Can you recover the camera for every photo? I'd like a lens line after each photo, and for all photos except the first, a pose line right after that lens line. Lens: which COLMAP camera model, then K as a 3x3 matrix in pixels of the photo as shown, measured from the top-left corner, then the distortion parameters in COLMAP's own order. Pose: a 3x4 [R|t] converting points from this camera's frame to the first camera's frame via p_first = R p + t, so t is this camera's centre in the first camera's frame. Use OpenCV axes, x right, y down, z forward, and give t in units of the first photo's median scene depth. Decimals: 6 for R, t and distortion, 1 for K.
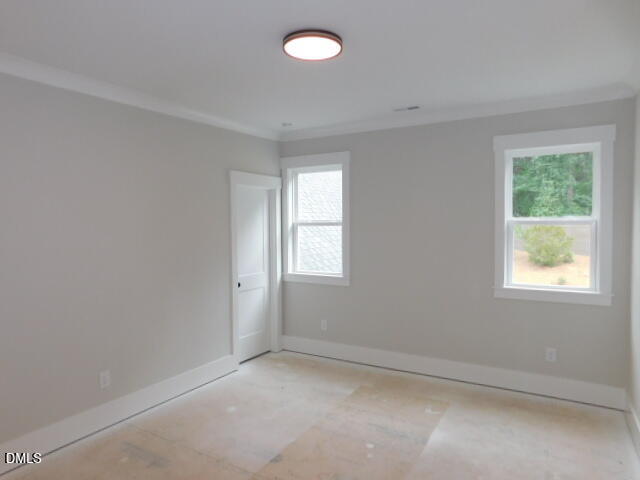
lens RADIAL K [[423.7, 0, 320.0], [0, 423.7, 240.0], [0, 0, 1]] dist [-0.005161, -0.000988]
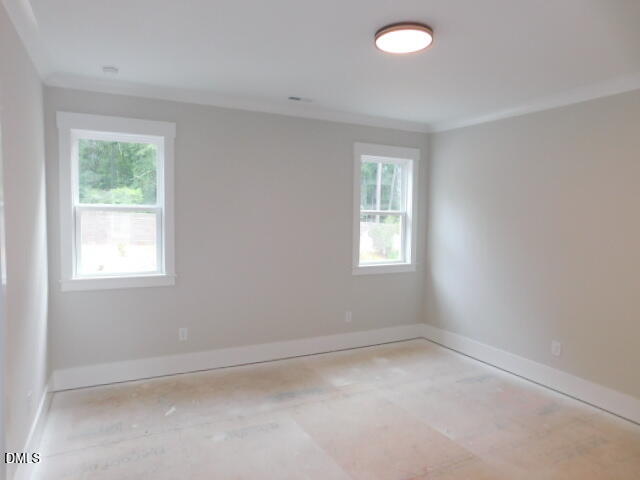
lens RADIAL K [[440.7, 0, 320.0], [0, 440.7, 240.0], [0, 0, 1]] dist [-0.033084, -0.000553]
pose [[0.531014, -0.036006, 0.846598, -0.513379], [0.010341, 0.999298, 0.036015, -0.008127], [-0.847300, -0.010370, 0.531013, 0.301531]]
